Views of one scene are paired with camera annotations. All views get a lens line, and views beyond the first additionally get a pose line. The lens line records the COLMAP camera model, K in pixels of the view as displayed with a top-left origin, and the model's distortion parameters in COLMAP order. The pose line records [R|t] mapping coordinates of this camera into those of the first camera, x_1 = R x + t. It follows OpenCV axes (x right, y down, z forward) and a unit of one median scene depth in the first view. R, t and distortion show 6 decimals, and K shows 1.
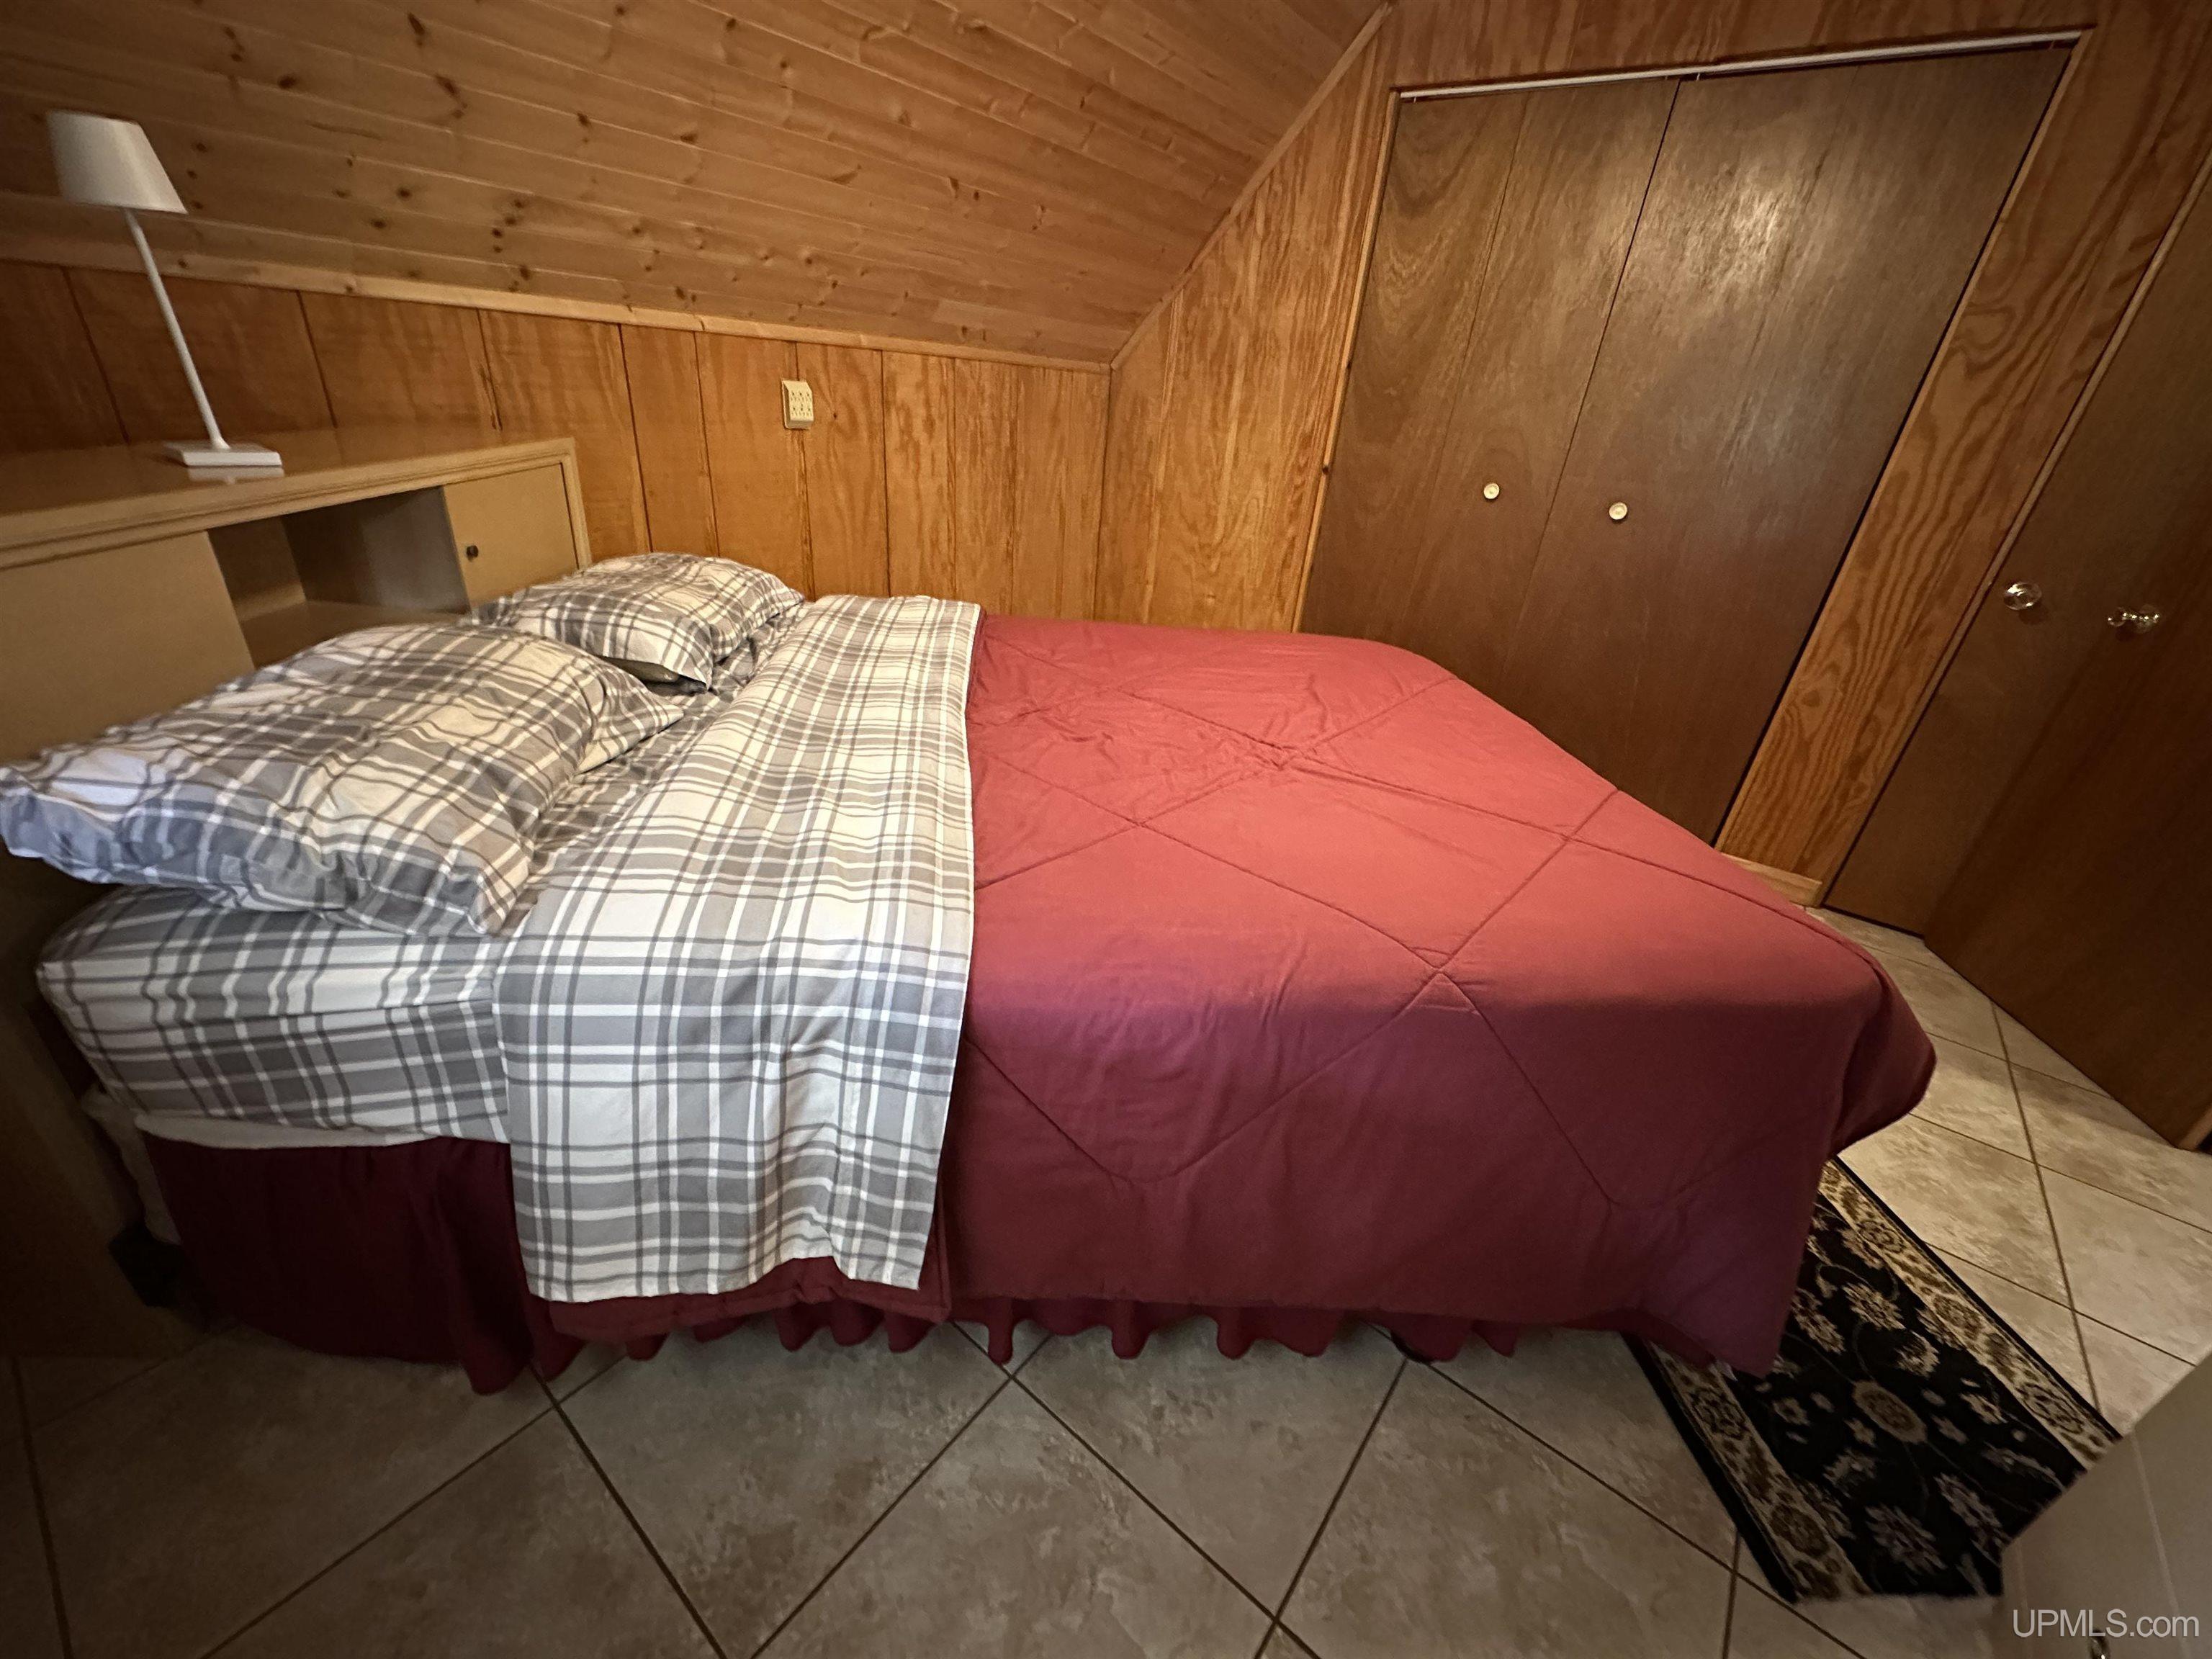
lens RADIAL K [[880.8, 0, 1103.7], [0, 880.8, 831.4], [0, 0, 1]] dist [-0.000575, -0.000193]
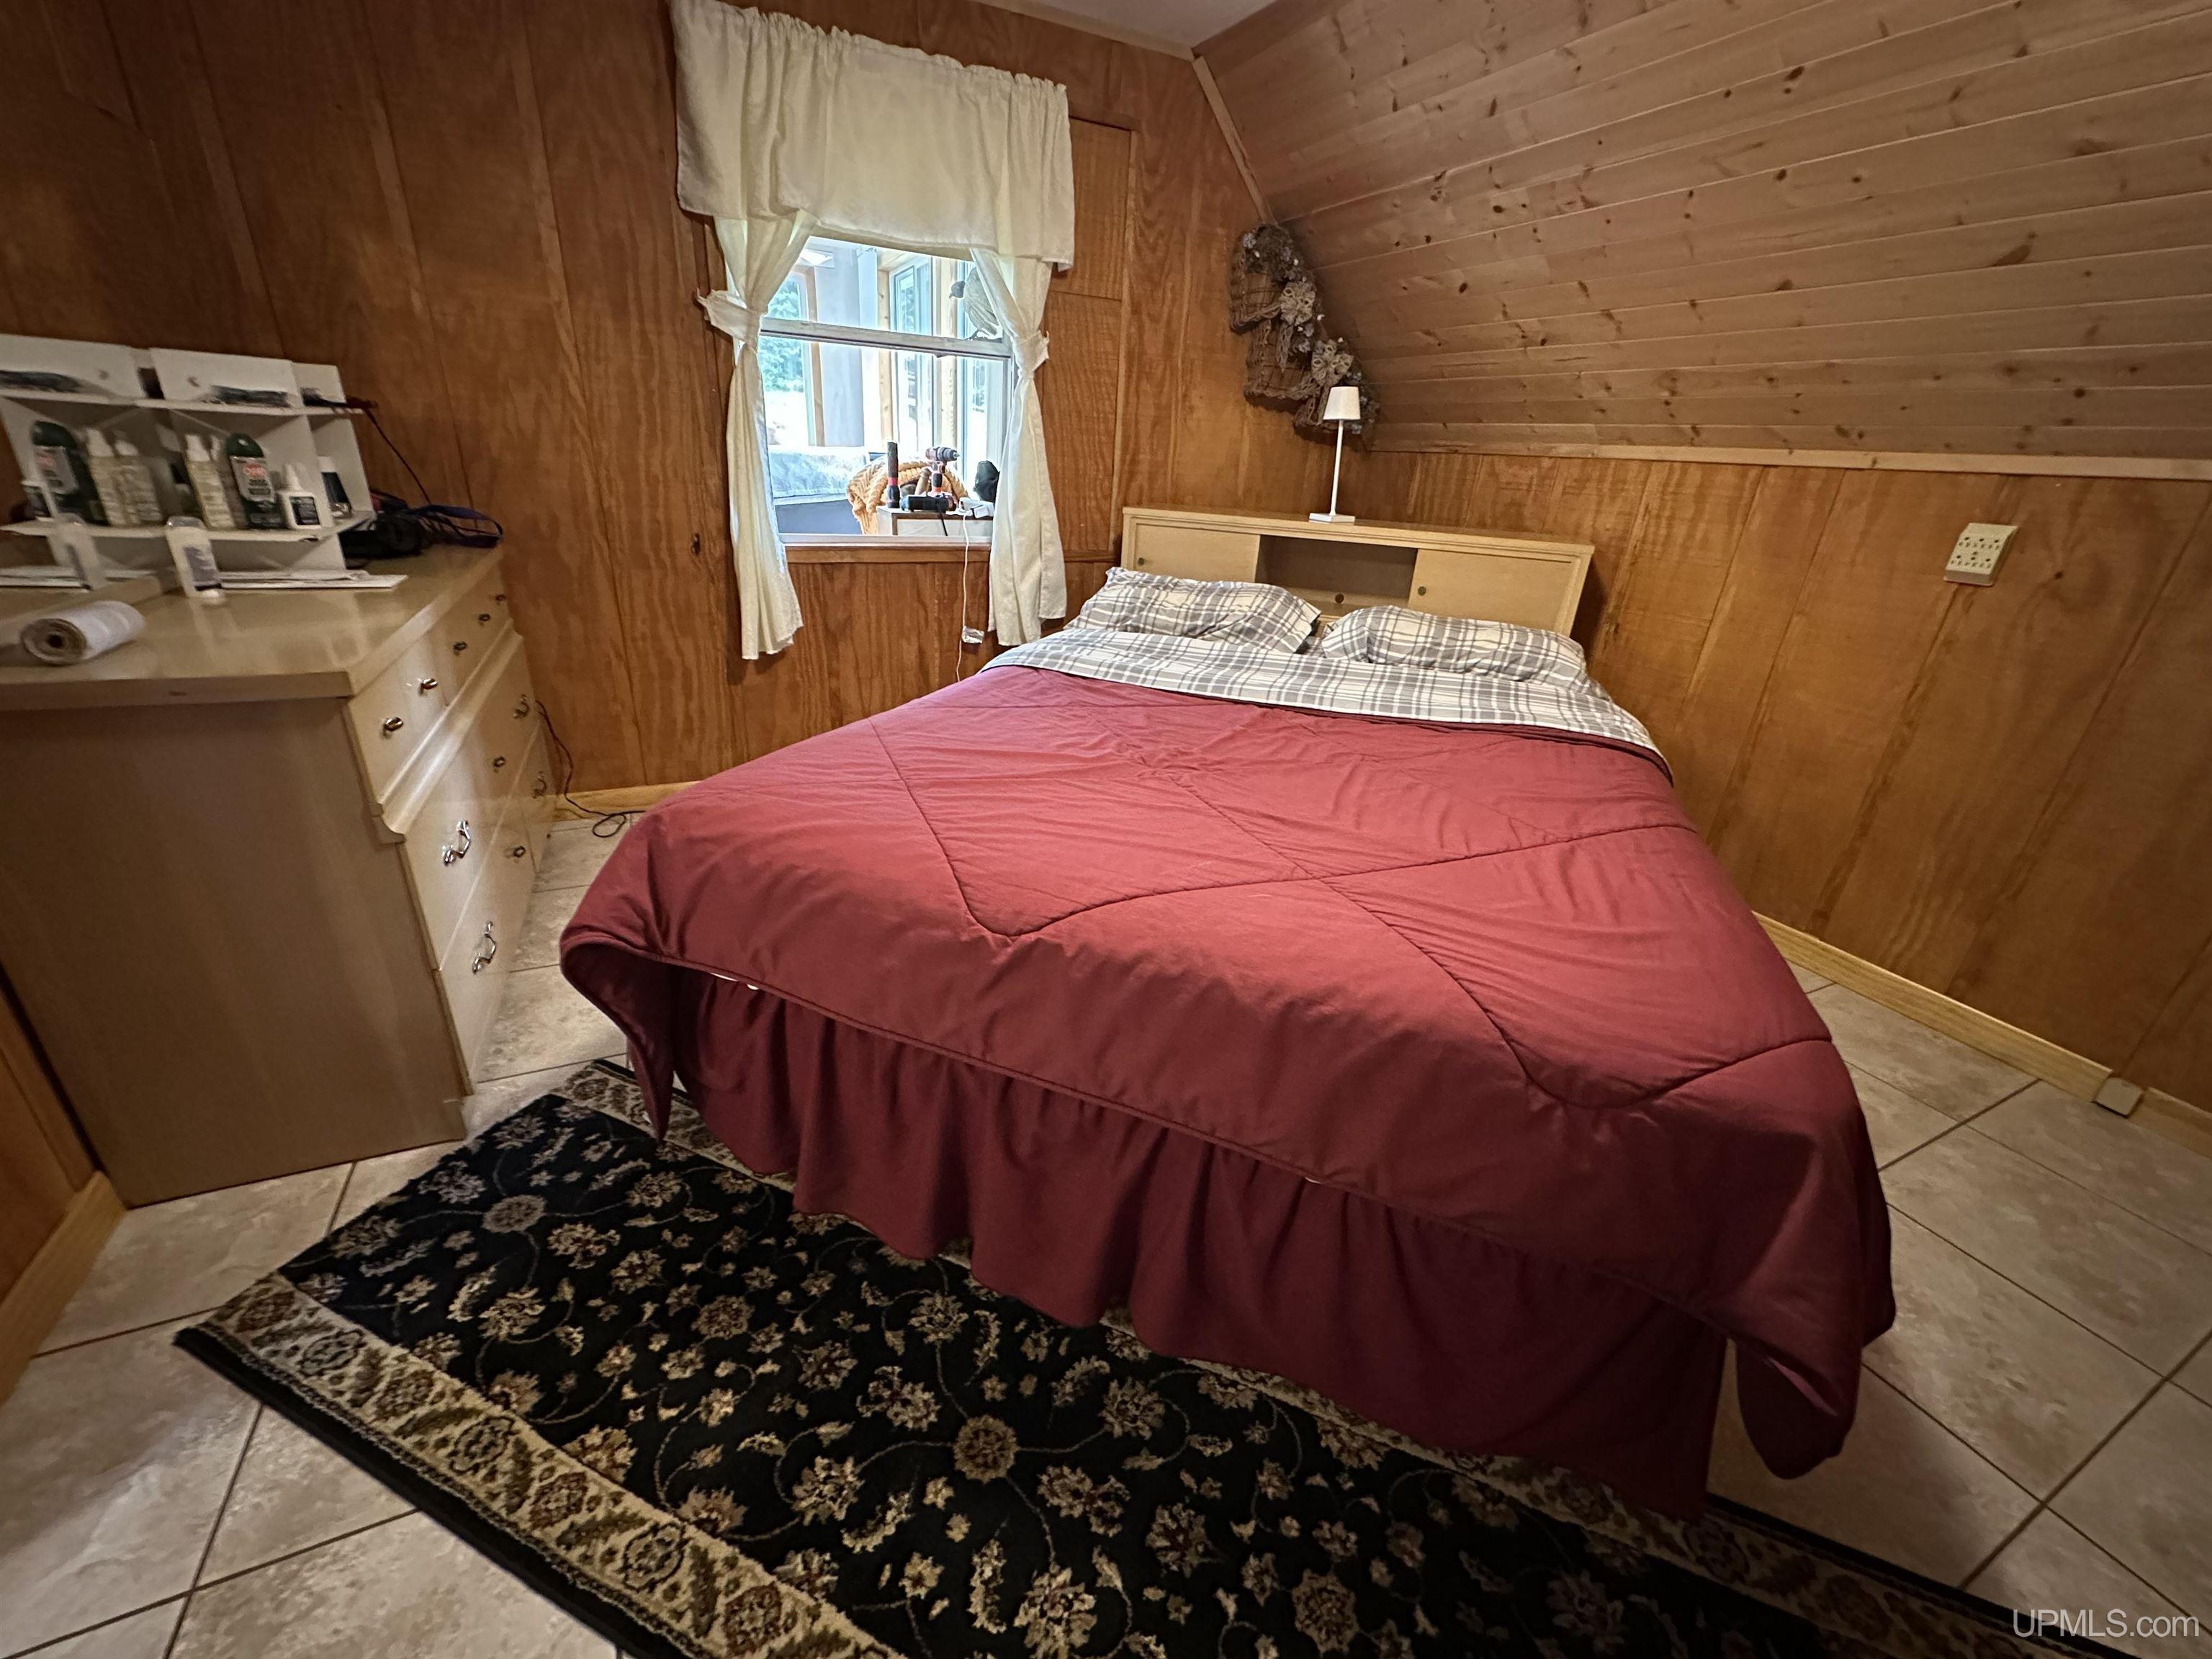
lens RADIAL K [[880.8, 0, 1101.4], [0, 880.8, 835.1], [0, 0, 1]] dist [-0.000575, -0.000193]
pose [[-0.434888, 0.257498, -0.862883, 1.176747], [-0.493942, 0.733003, 0.467683, -0.487358], [0.752923, 0.629604, -0.191585, 1.227975]]
